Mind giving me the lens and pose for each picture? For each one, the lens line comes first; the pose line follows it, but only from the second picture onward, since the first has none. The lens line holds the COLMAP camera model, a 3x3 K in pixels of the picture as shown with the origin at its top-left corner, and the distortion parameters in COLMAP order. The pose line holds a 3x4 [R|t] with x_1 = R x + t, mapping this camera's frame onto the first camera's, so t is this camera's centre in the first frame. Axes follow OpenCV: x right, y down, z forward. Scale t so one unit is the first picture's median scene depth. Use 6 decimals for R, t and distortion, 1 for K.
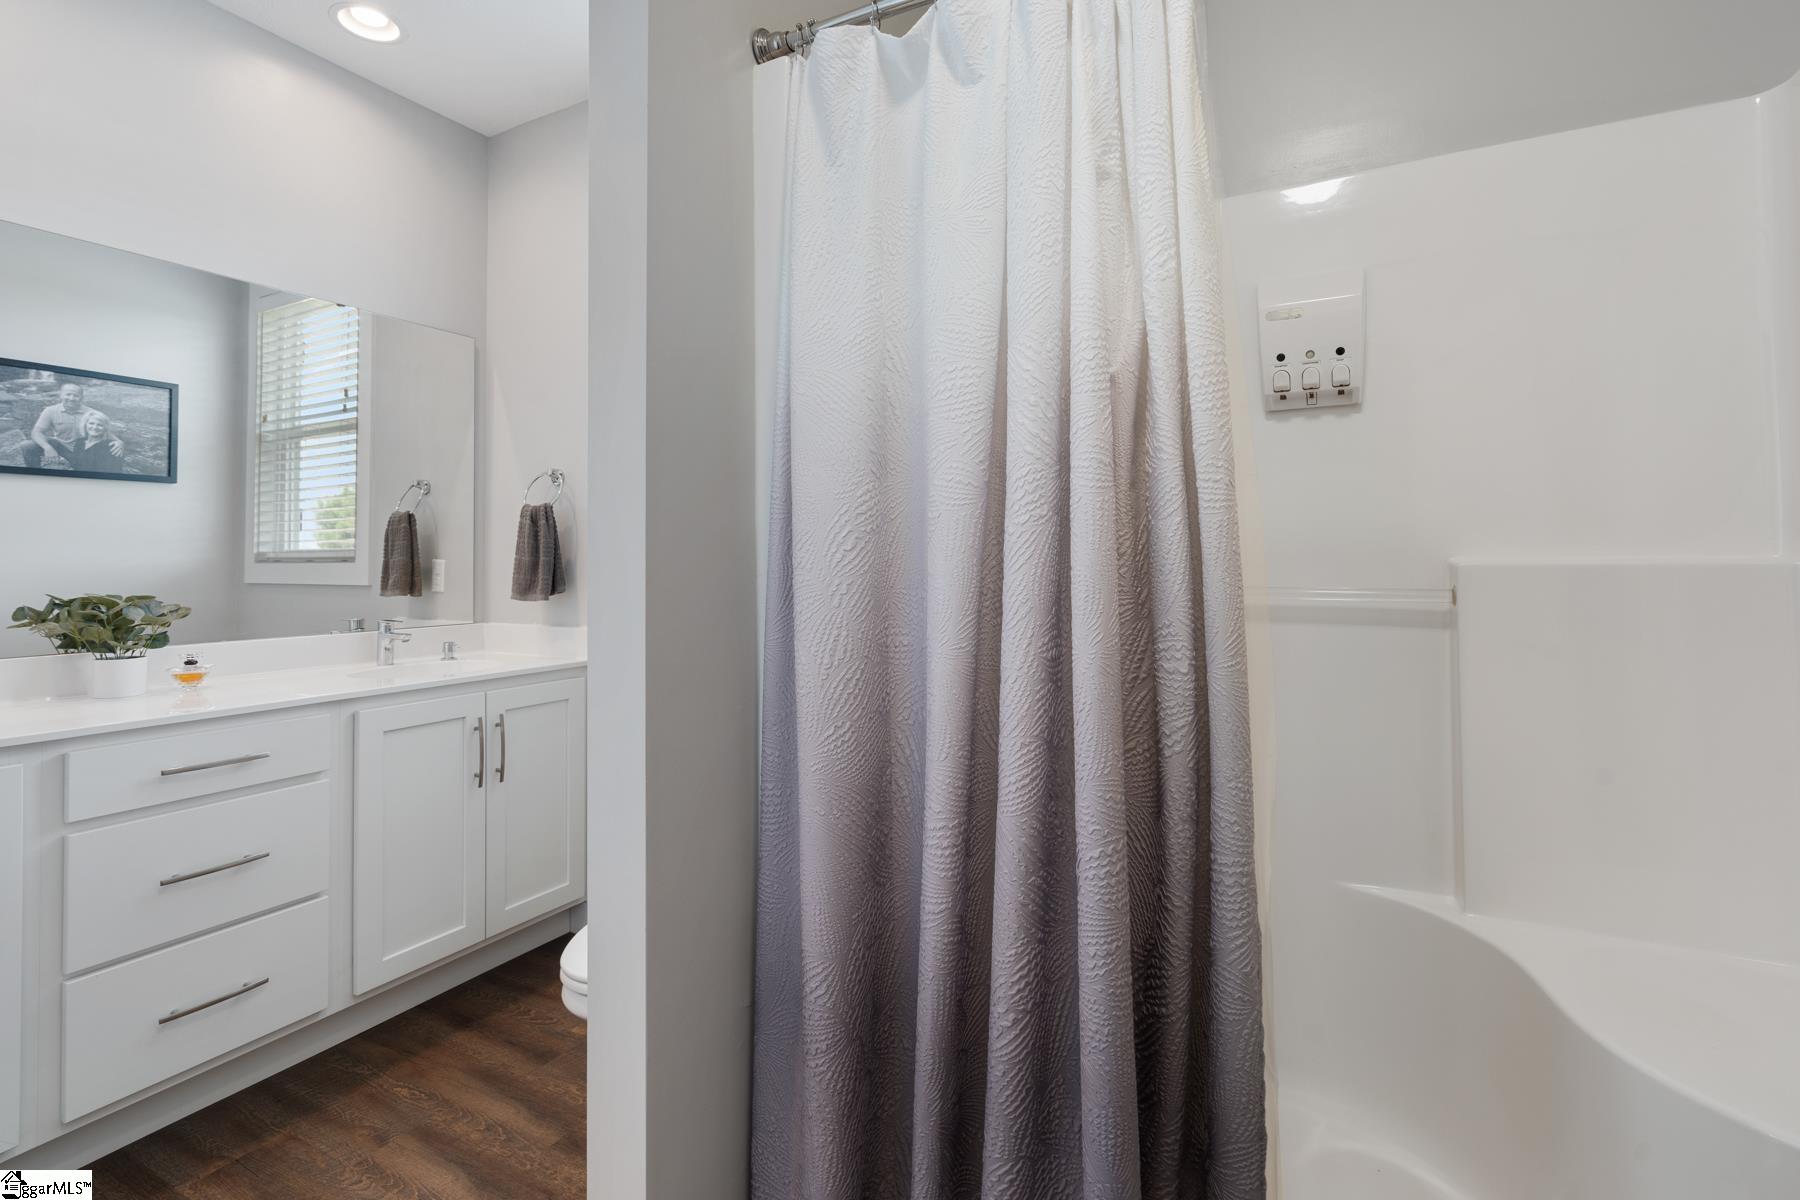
lens RADIAL K [[821.6, 0, 885.4], [0, 821.6, 550.4], [0, 0, 1]] dist [-0.009995, 0.002296]
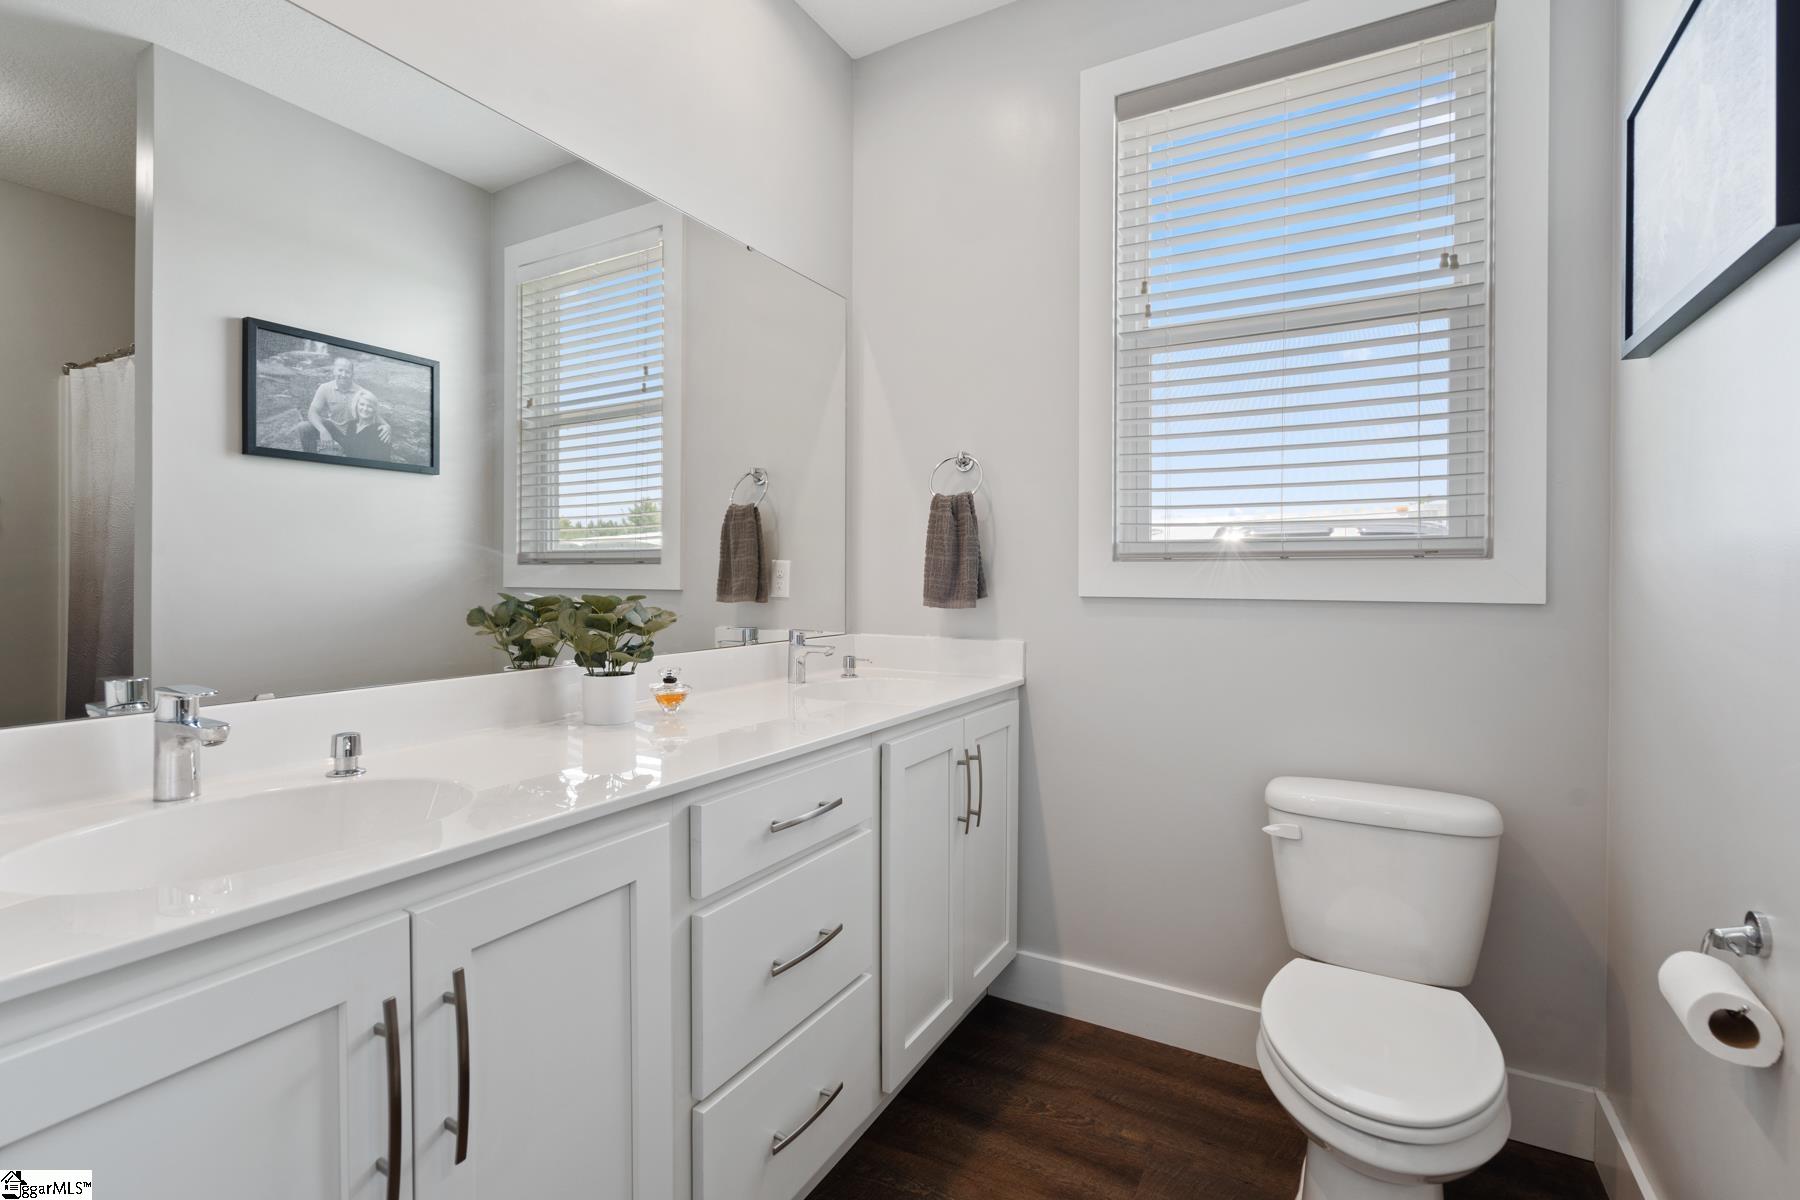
lens RADIAL K [[821.6, 0, 900.5], [0, 821.6, 592.4], [0, 0, 1]] dist [-0.009995, 0.002296]
pose [[0.999638, 0.008904, -0.025384, -0.373772], [-0.008079, 0.999441, 0.032439, 0.014837], [0.025659, -0.032222, 0.999151, 0.126084]]
